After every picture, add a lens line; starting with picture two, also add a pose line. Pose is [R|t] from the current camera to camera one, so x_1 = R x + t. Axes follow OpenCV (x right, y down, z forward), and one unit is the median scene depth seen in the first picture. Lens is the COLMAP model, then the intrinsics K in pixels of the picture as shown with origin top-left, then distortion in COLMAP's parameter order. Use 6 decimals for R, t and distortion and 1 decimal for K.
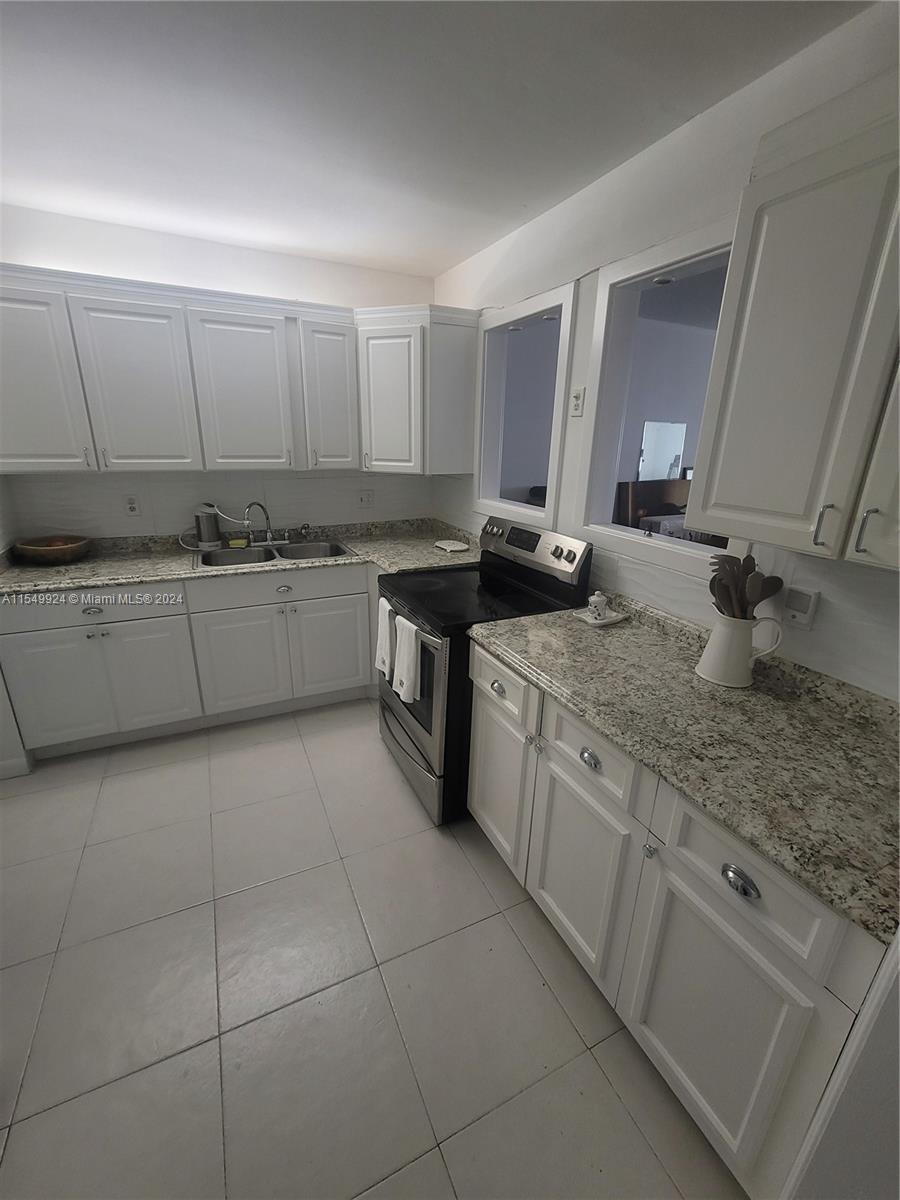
lens RADIAL K [[493.5, 0, 446.6], [0, 493.5, 598.4], [0, 0, 1]] dist [-0.008854, 0.003896]
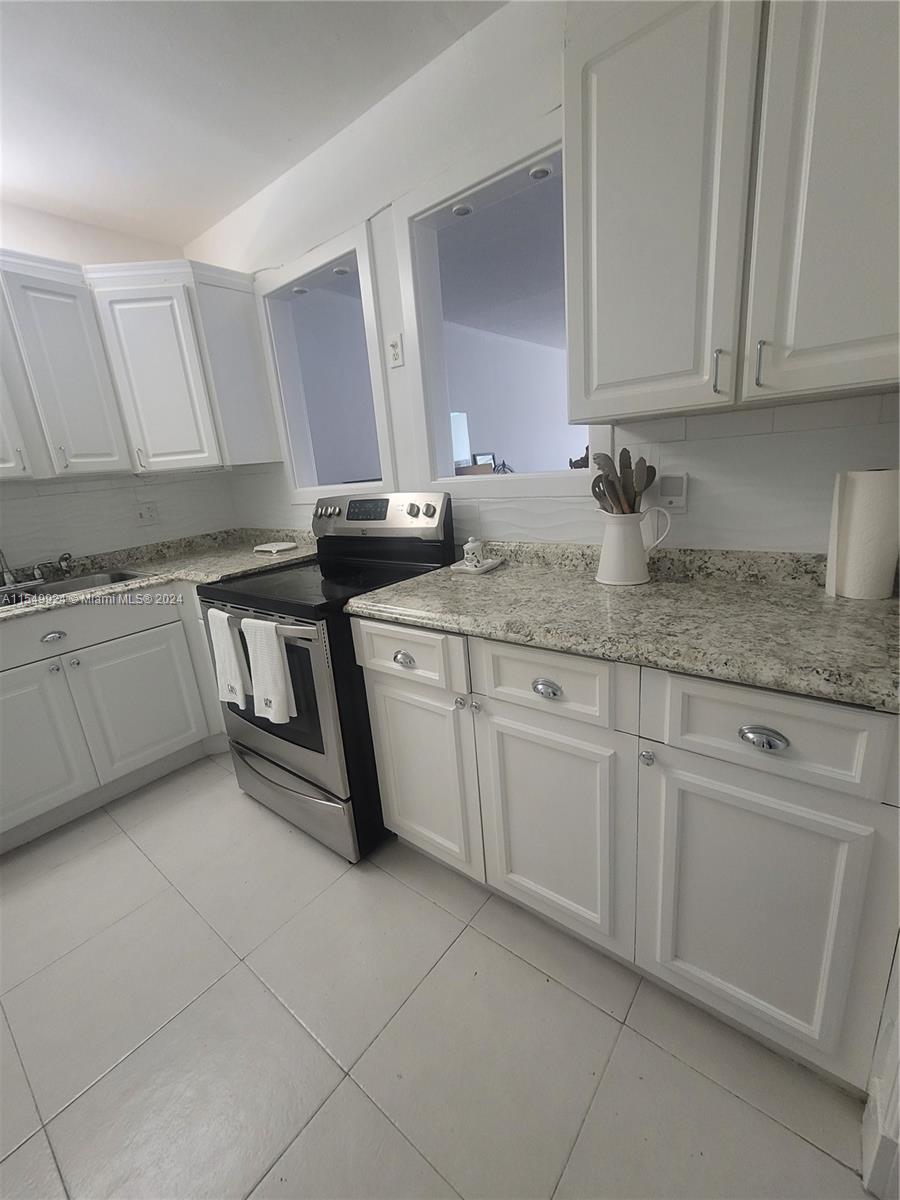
lens RADIAL K [[493.5, 0, 446.6], [0, 493.5, 598.4], [0, 0, 1]] dist [-0.008854, 0.003896]
pose [[0.897419, -0.209856, 0.388071, -0.096096], [0.234857, 0.971871, -0.017554, 0.084255], [-0.373471, 0.106895, 0.921462, 0.147090]]
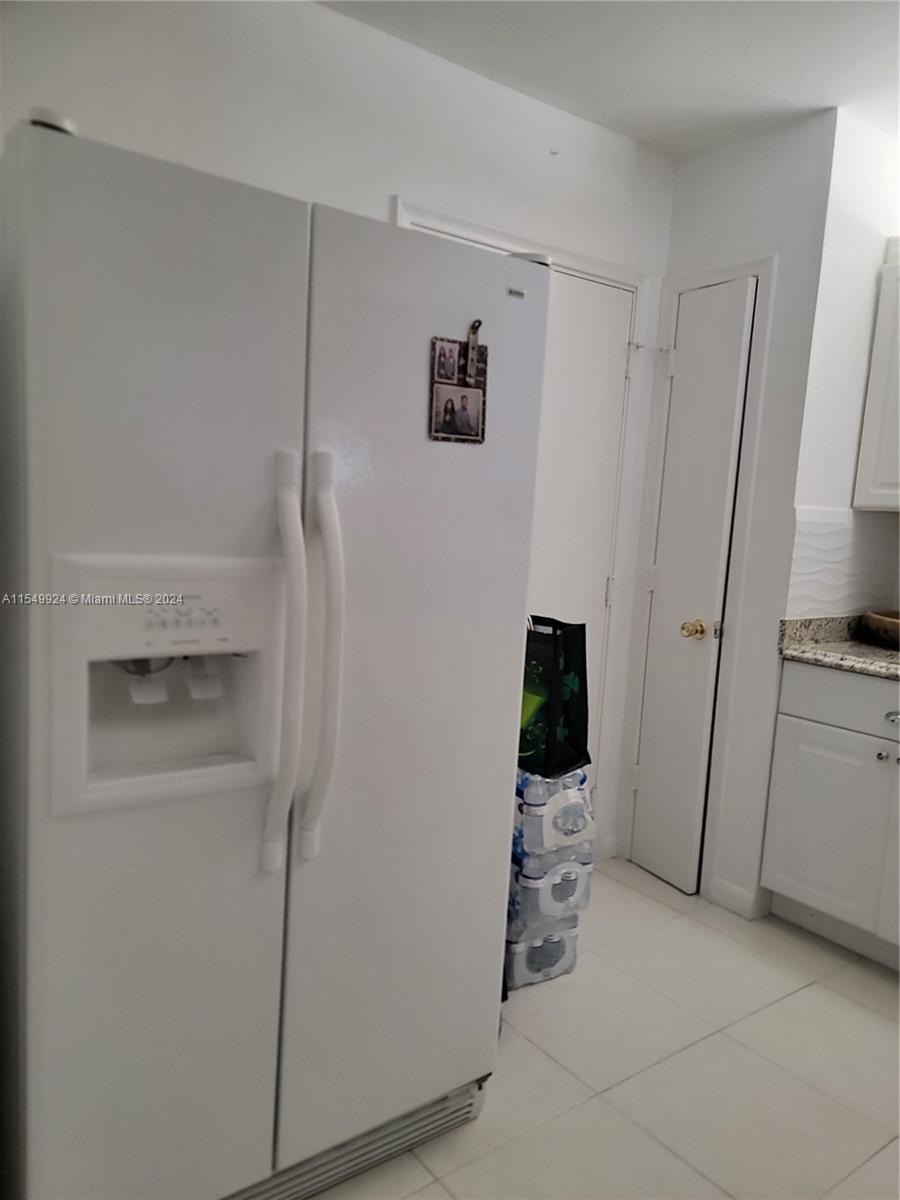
lens RADIAL K [[880.9, 0, 444.5], [0, 880.9, 624.2], [0, 0, 1]] dist [0.089280, -0.077028]
pose [[0.200155, 0.118788, -0.972537, 0.245787], [-0.353000, 0.934702, 0.041516, 0.068309], [0.913963, 0.334996, 0.229017, 0.178898]]
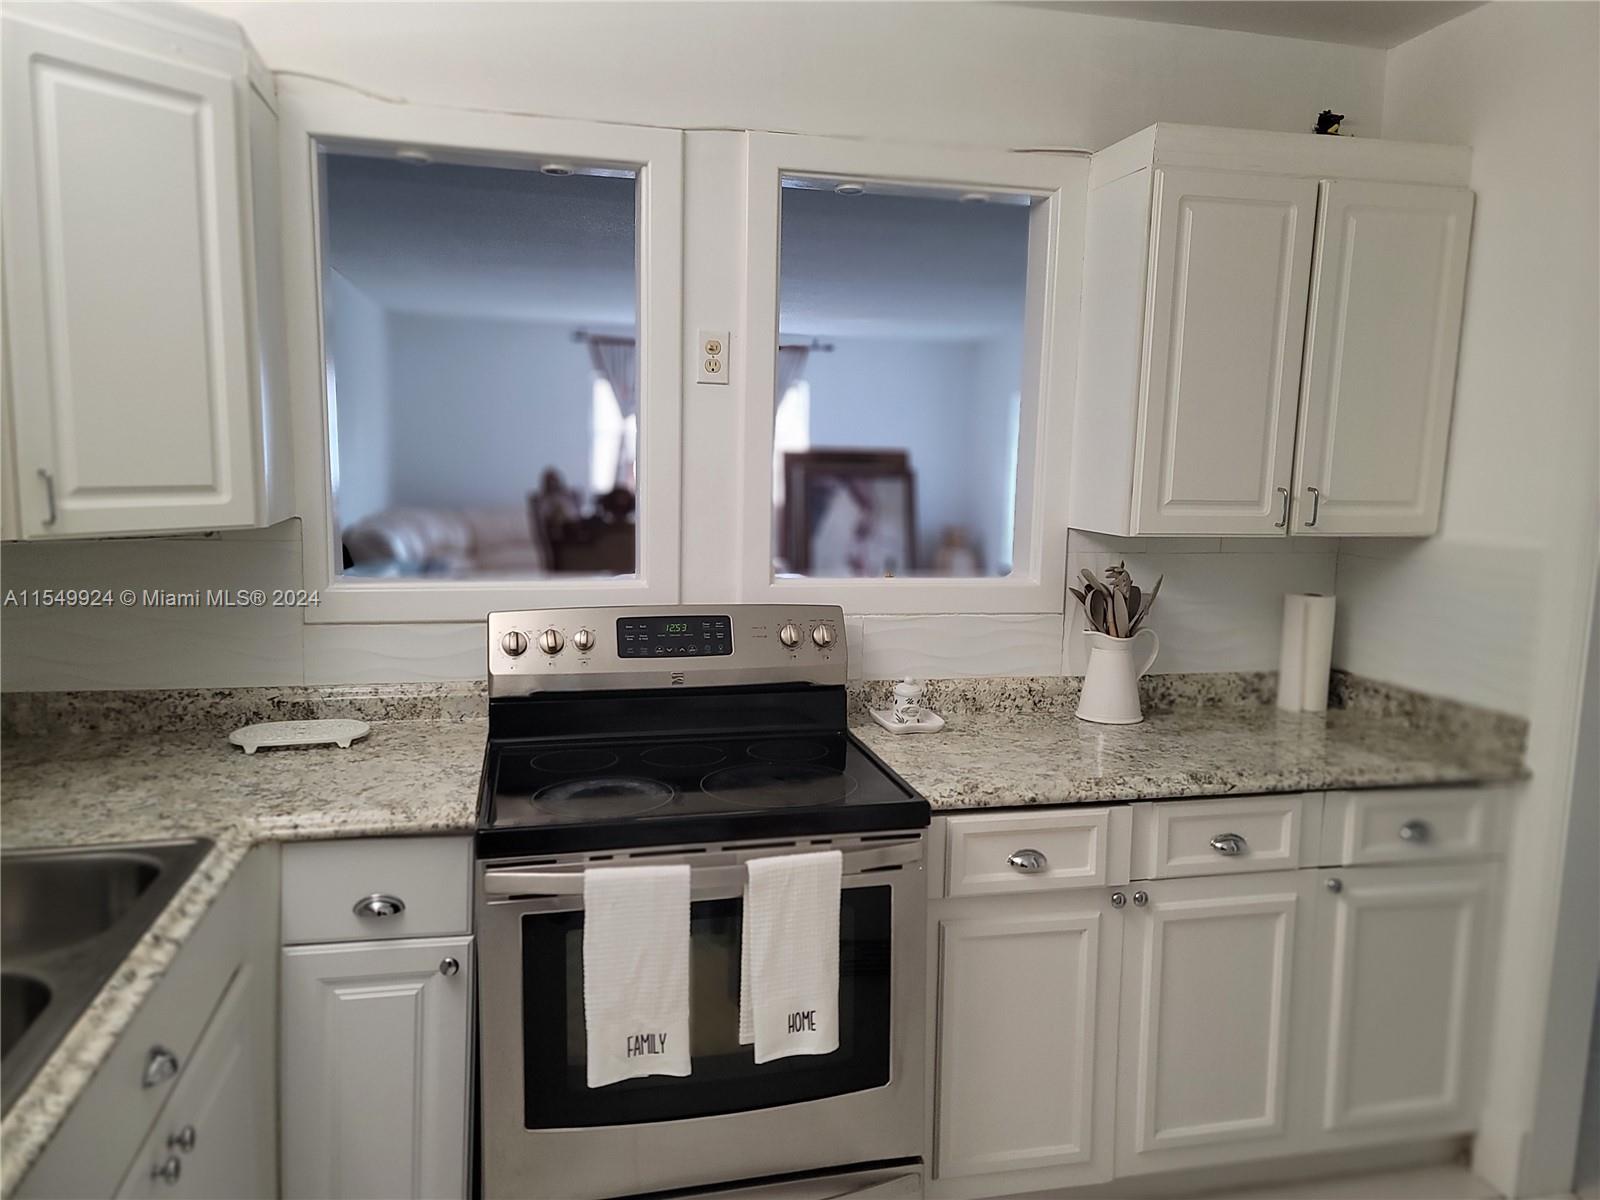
lens RADIAL K [[1166.3, 0, 816.1], [0, 1166.3, 608.1], [0, 0, 1]] dist [0.092716, -0.083528]
pose [[0.211740, -0.151496, 0.965513, -0.870851], [0.291357, 0.952777, 0.085602, -0.201522], [-0.932887, 0.263183, 0.245880, 0.607895]]
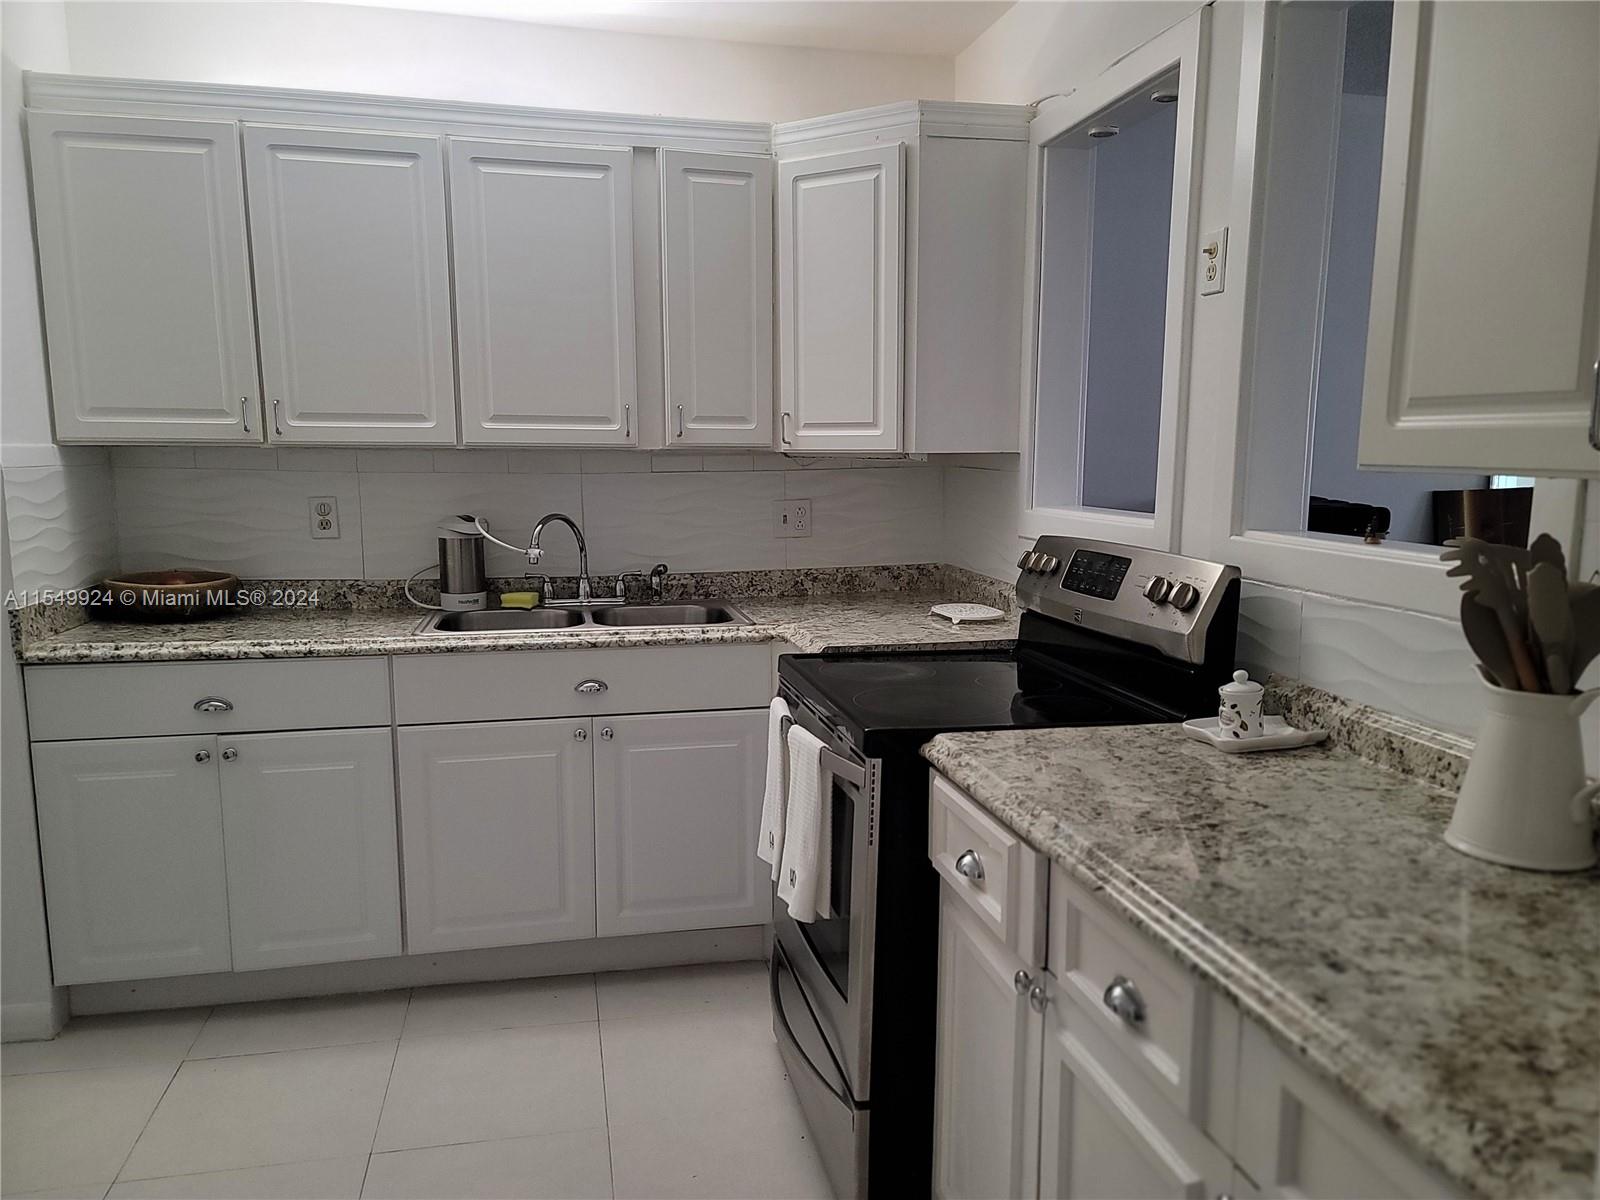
lens RADIAL K [[1174.5, 0, 813.9], [0, 1174.5, 625.2], [0, 0, 1]] dist [0.089280, -0.077028]
pose [[0.974584, 0.016051, -0.223449, 0.146630], [-0.053681, 0.985103, -0.163370, 0.109707], [0.217498, 0.171213, 0.960927, -0.051327]]
